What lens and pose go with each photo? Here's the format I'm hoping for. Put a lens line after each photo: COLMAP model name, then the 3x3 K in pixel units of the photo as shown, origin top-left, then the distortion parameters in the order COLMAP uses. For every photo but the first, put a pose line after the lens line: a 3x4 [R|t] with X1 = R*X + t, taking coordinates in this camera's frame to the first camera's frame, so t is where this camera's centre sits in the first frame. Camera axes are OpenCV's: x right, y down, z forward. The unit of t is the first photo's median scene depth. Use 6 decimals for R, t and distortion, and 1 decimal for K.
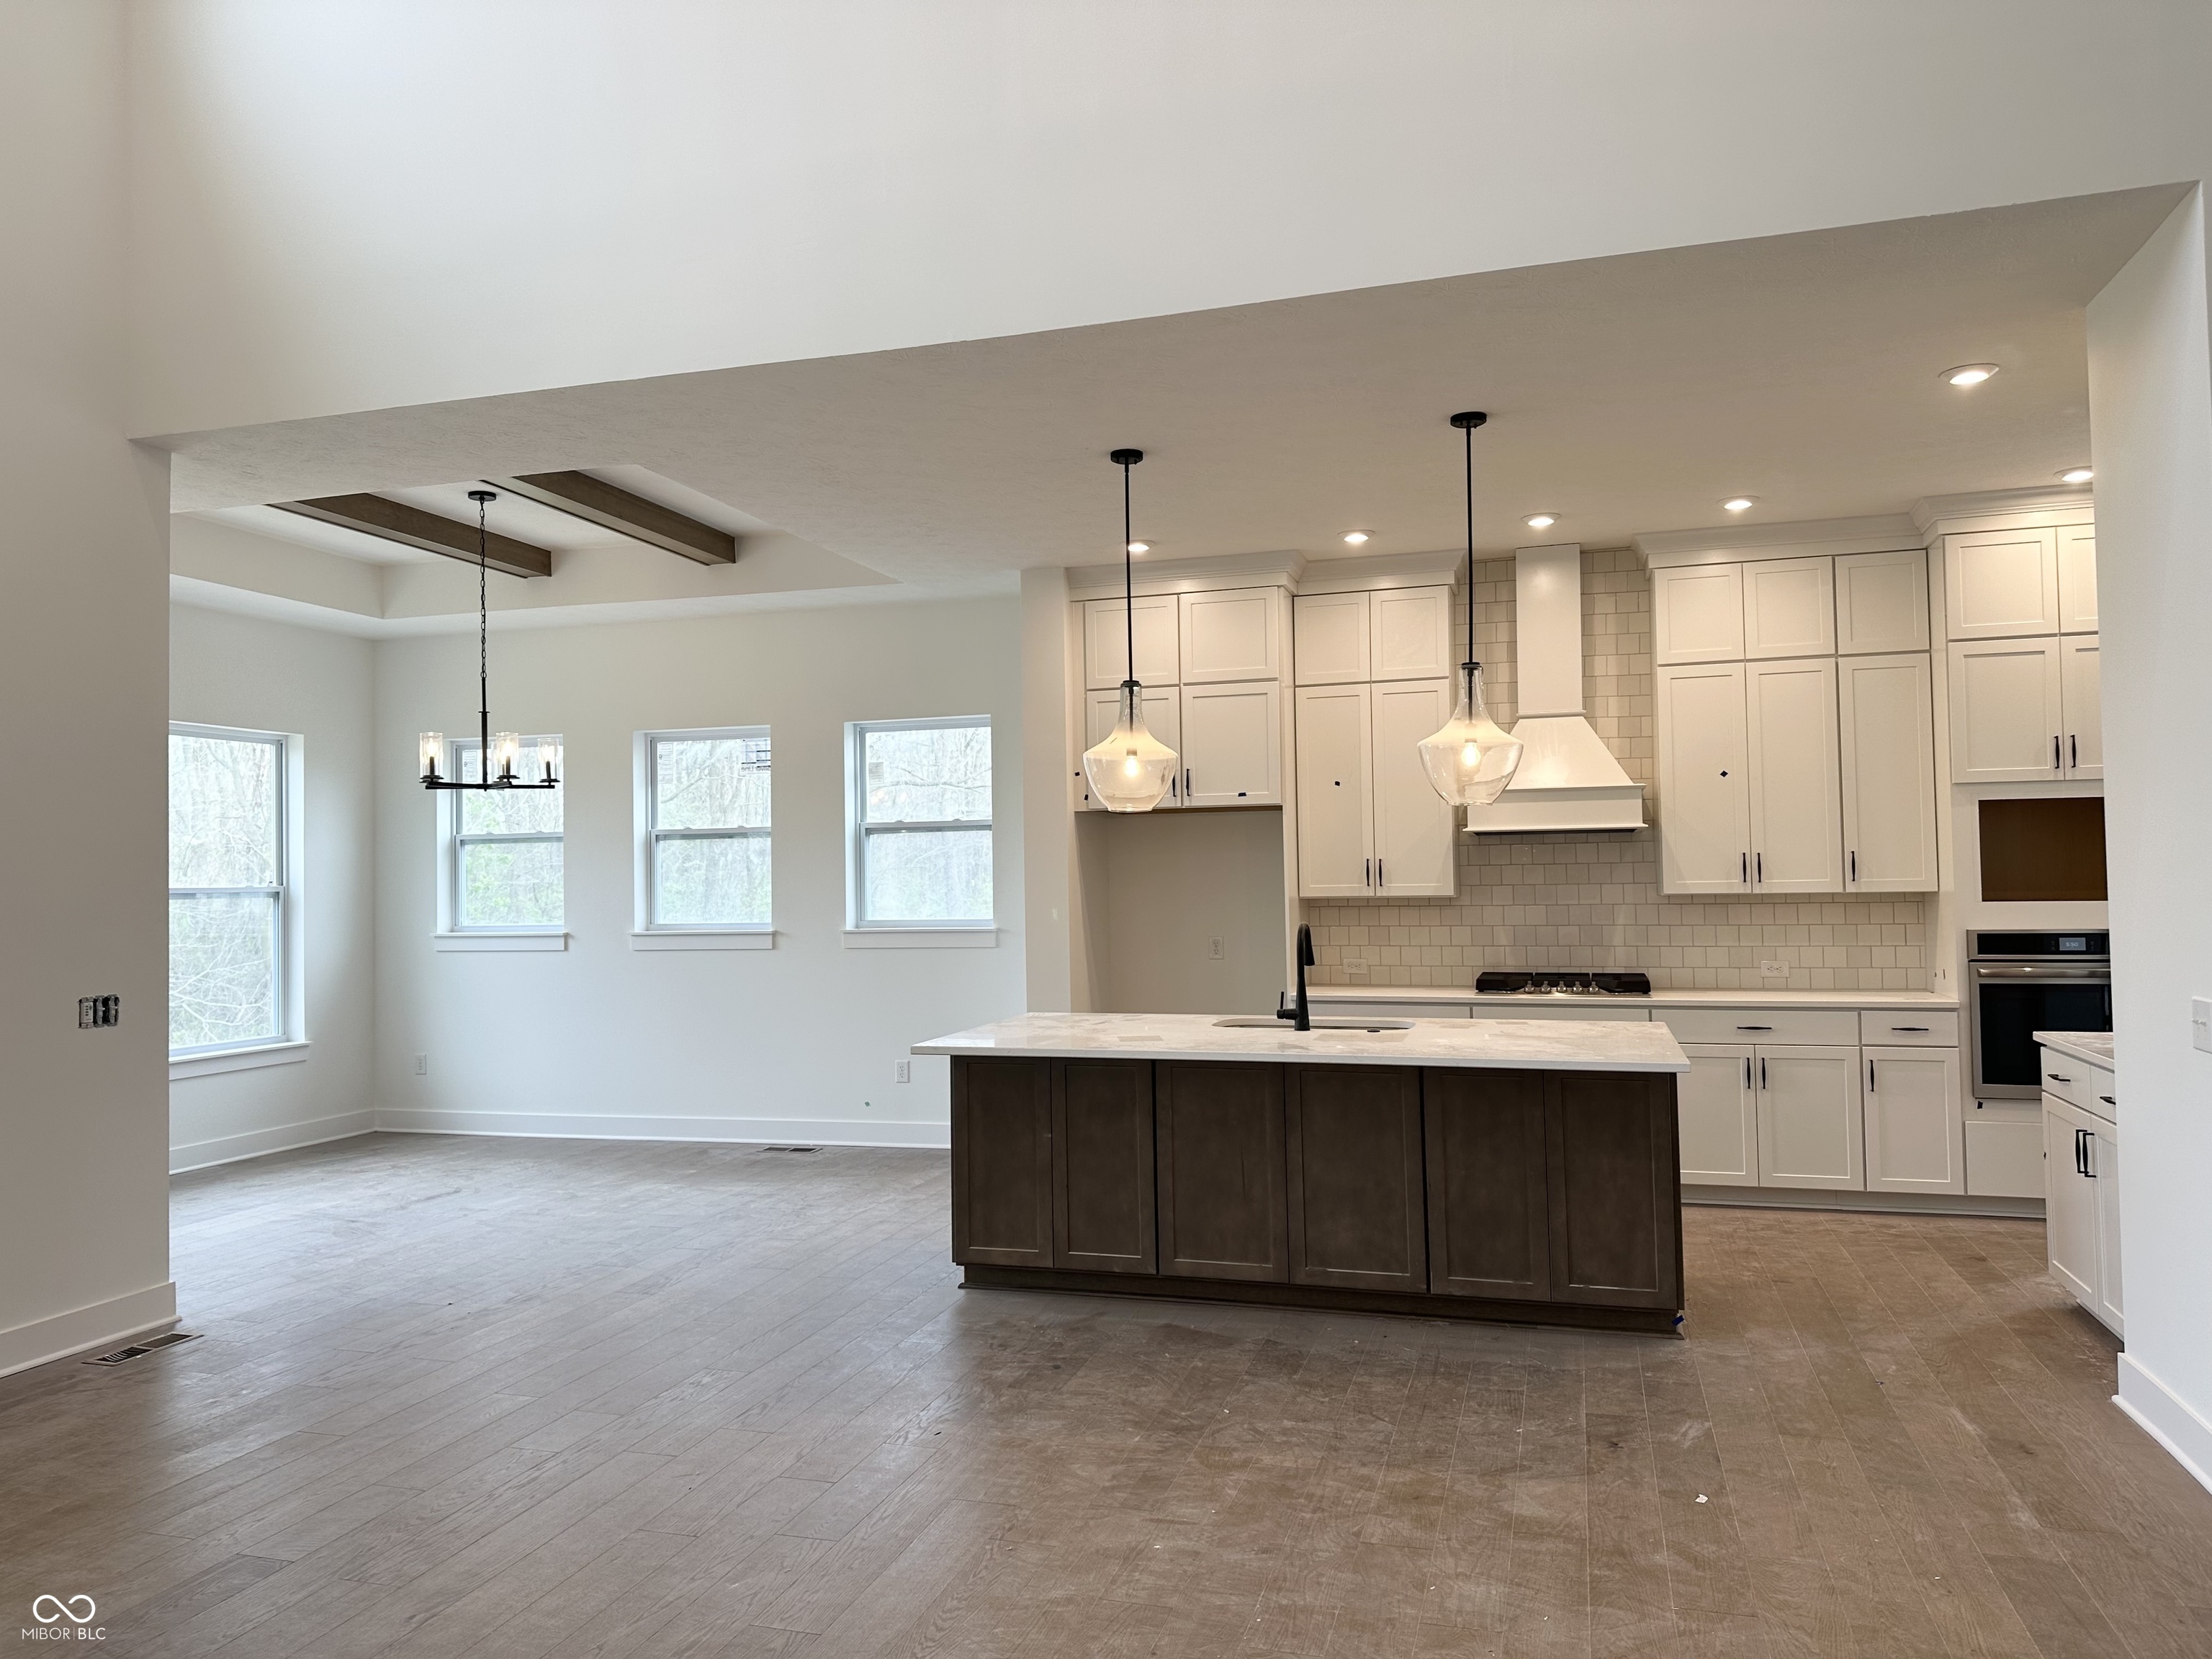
lens RADIAL K [[1532.9, 0, 1134.0], [0, 1532.9, 824.6], [0, 0, 1]] dist [0.139140, -0.196261]
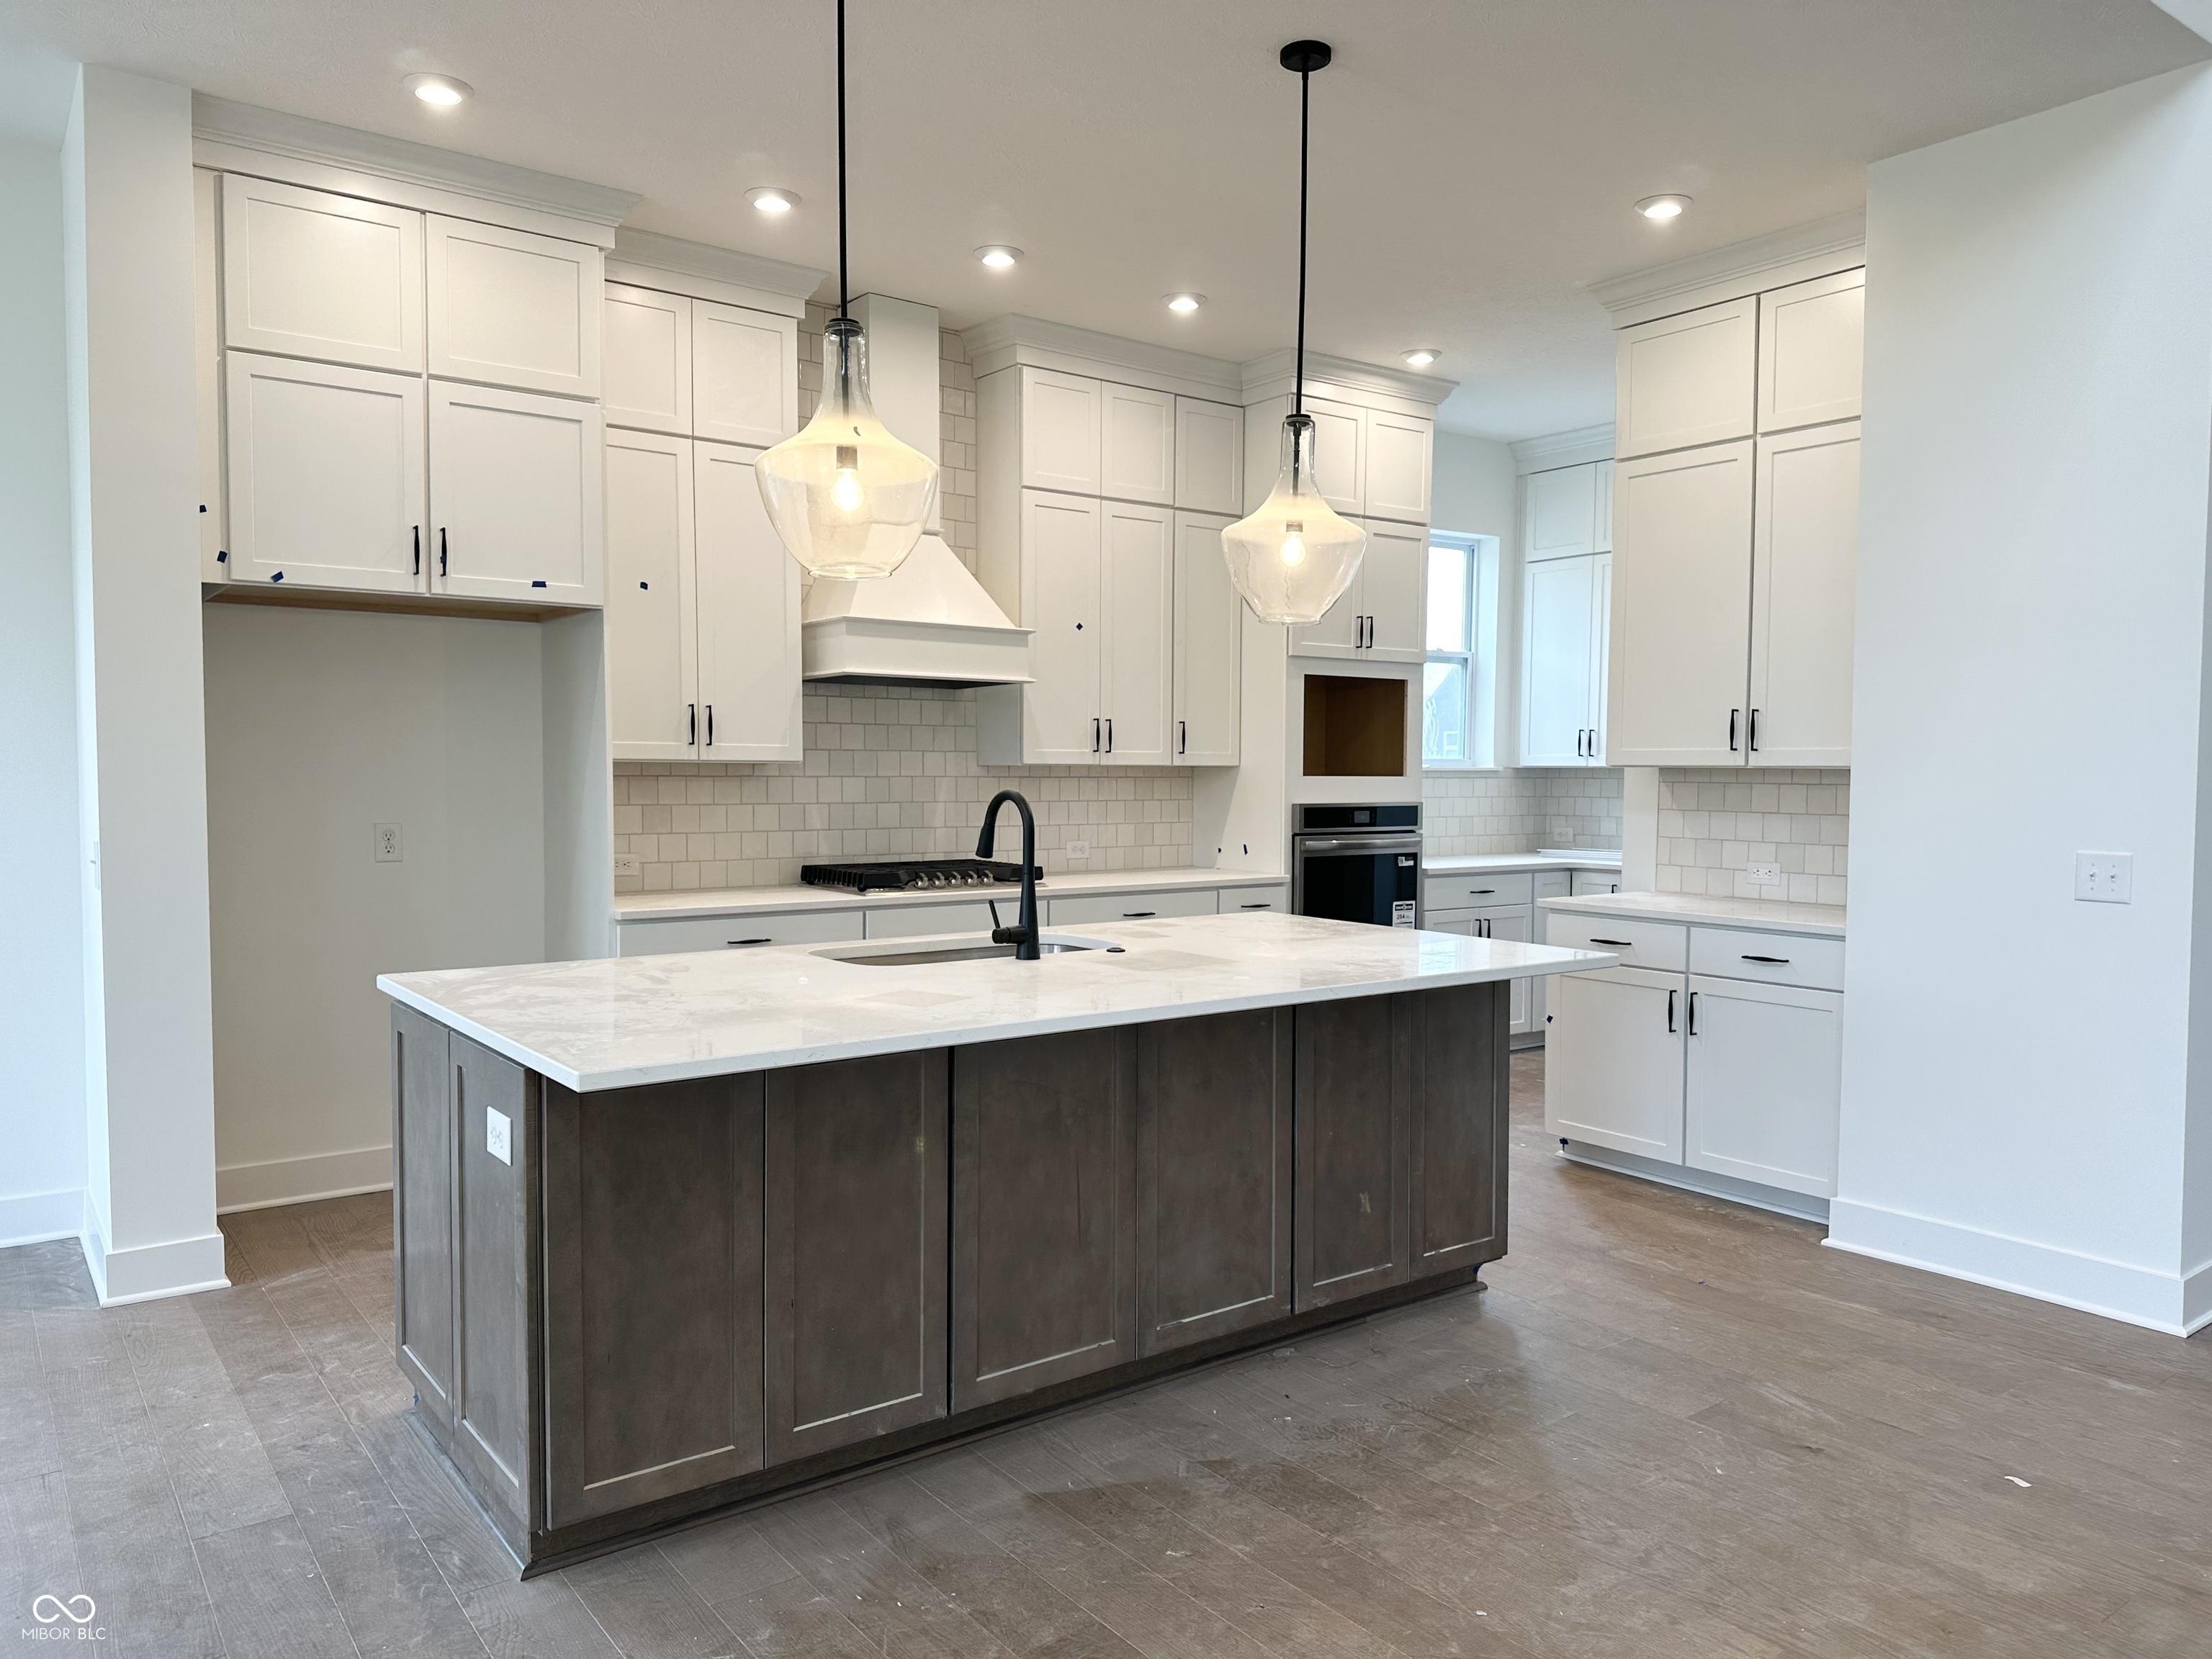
lens RADIAL K [[1532.9, 0, 1134.0], [0, 1532.9, 824.6], [0, 0, 1]] dist [0.139140, -0.196261]
pose [[0.596460, -0.010614, 0.802573, -0.320383], [-0.044907, 0.997905, 0.046571, 0.040109], [-0.801386, -0.063819, 0.594734, 0.509979]]
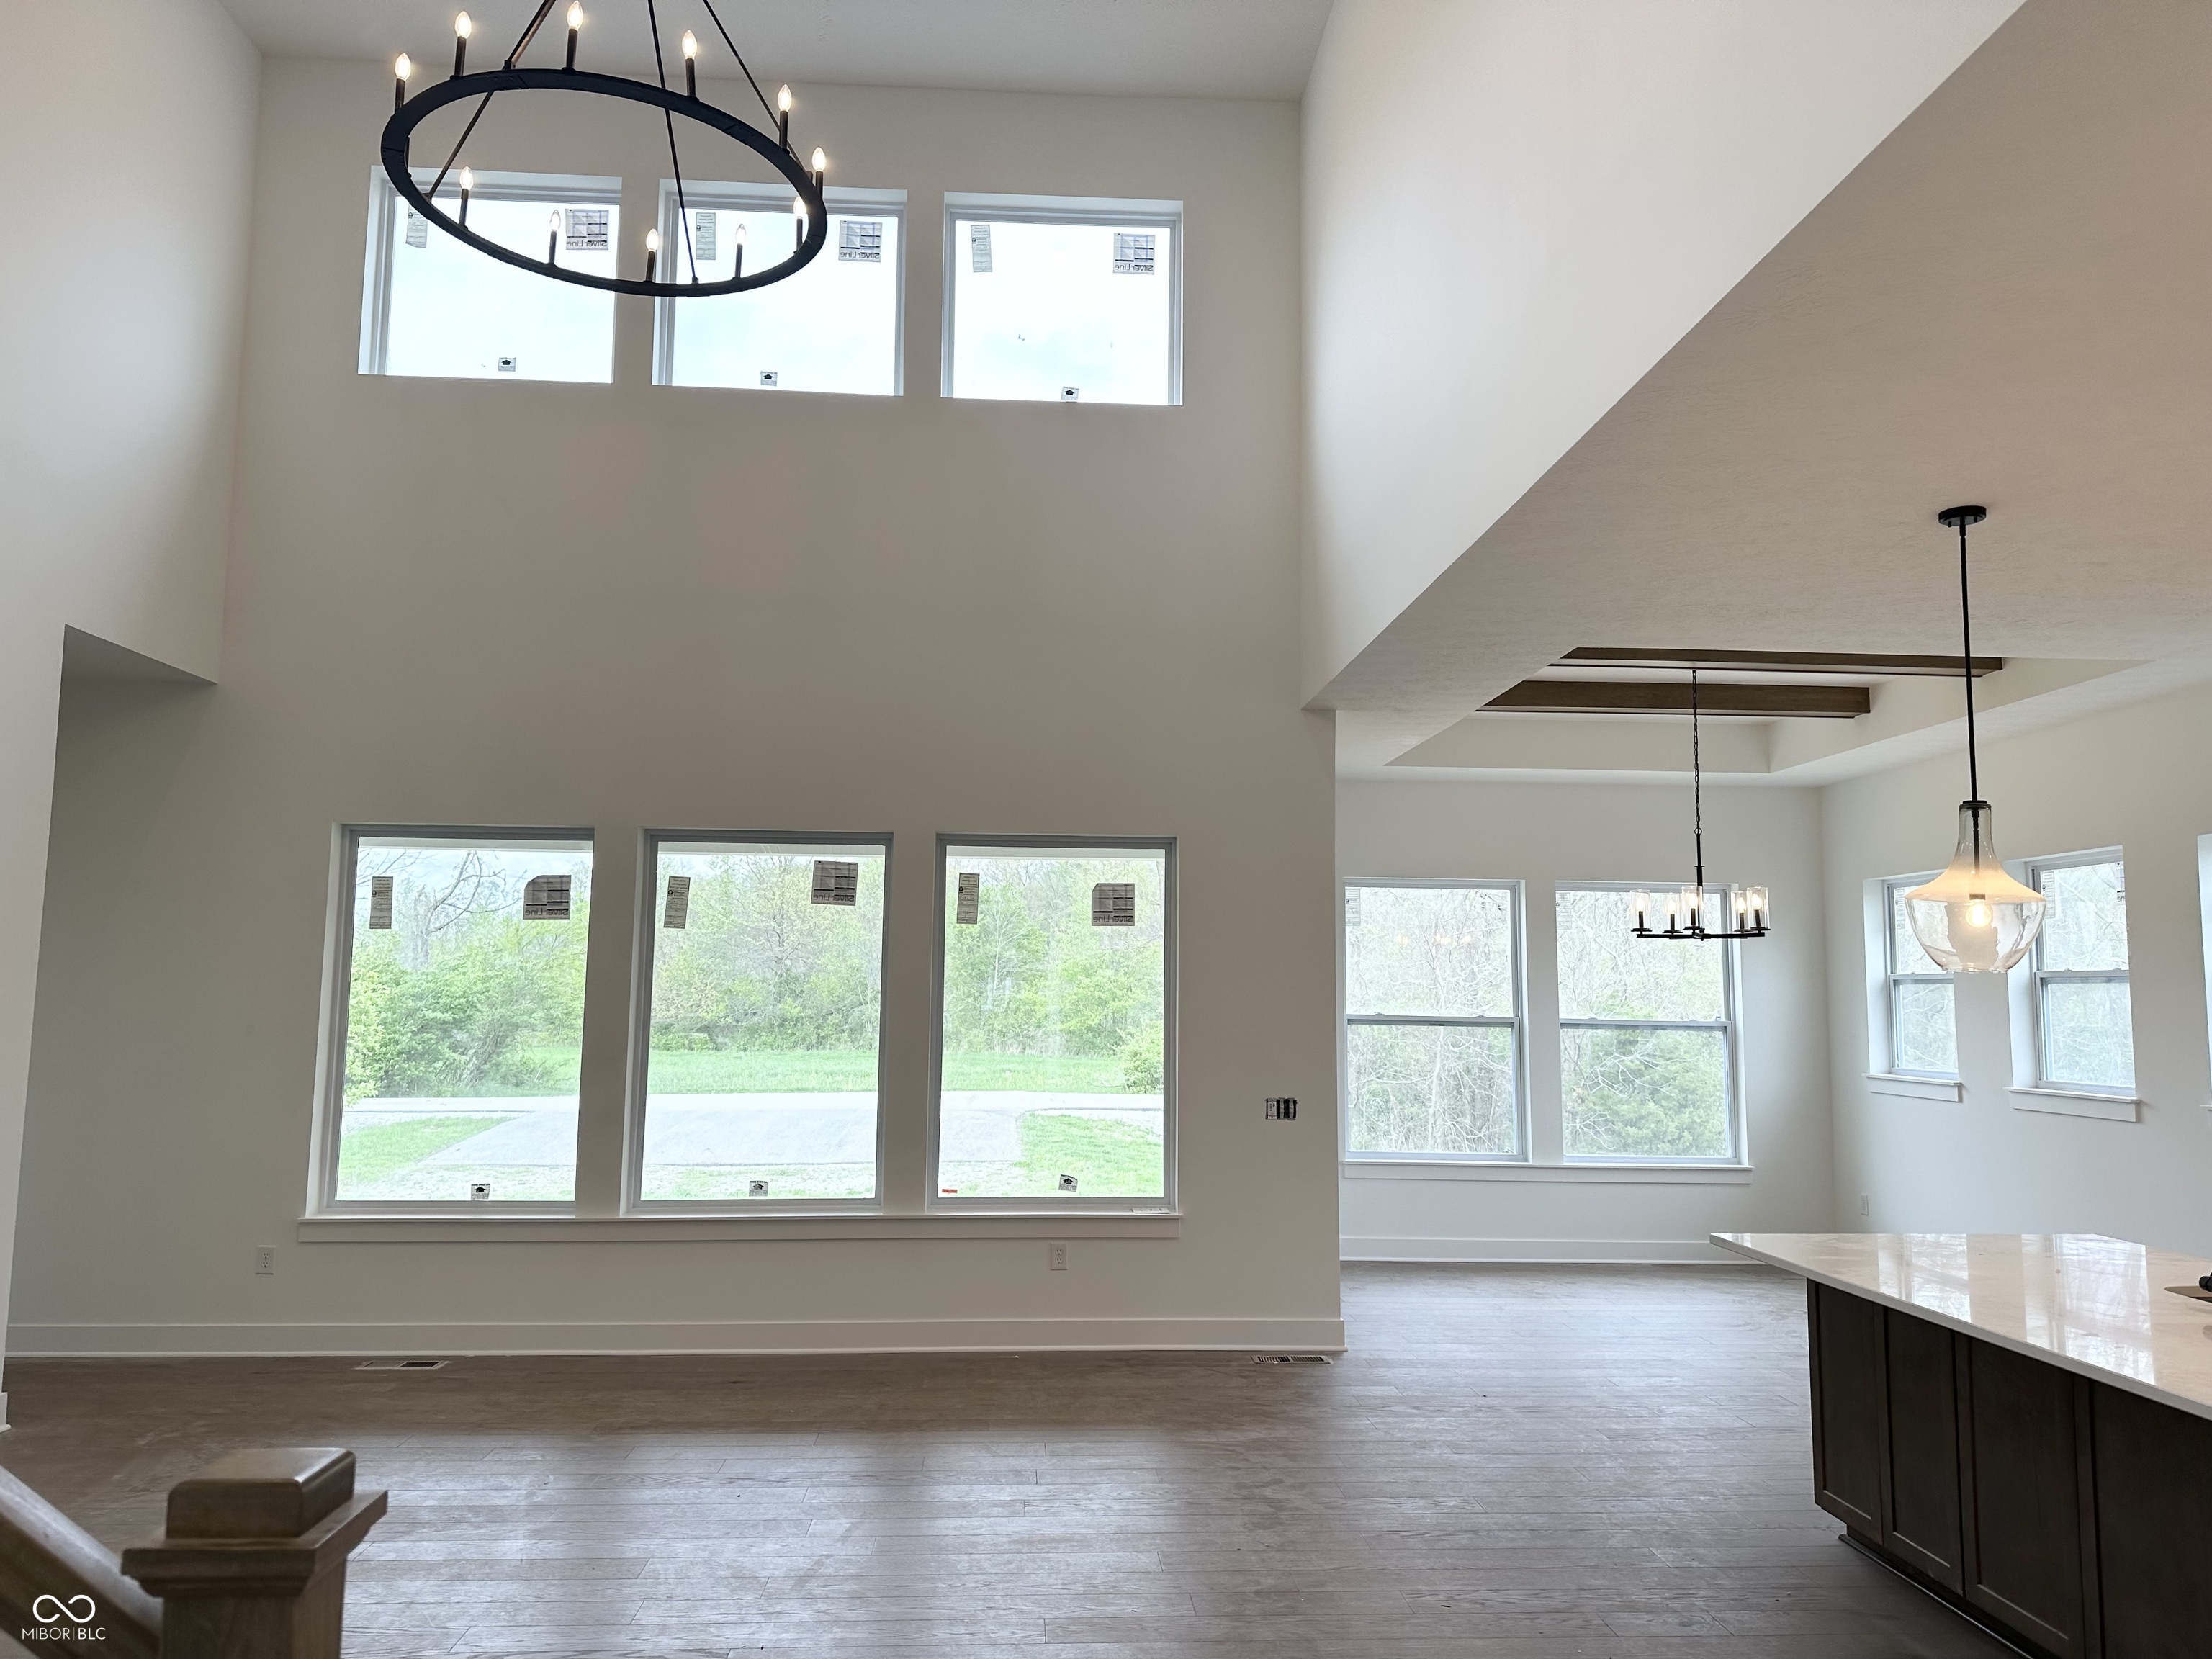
lens RADIAL K [[1549.9, 0, 1106.0], [0, 1549.9, 829.5], [0, 0, 1]] dist [0.125437, -0.135809]
pose [[0.340535, -0.078867, -0.936918, 0.510413], [0.016766, 0.996827, -0.077816, -0.022194], [0.940082, 0.010790, 0.340776, 0.278152]]
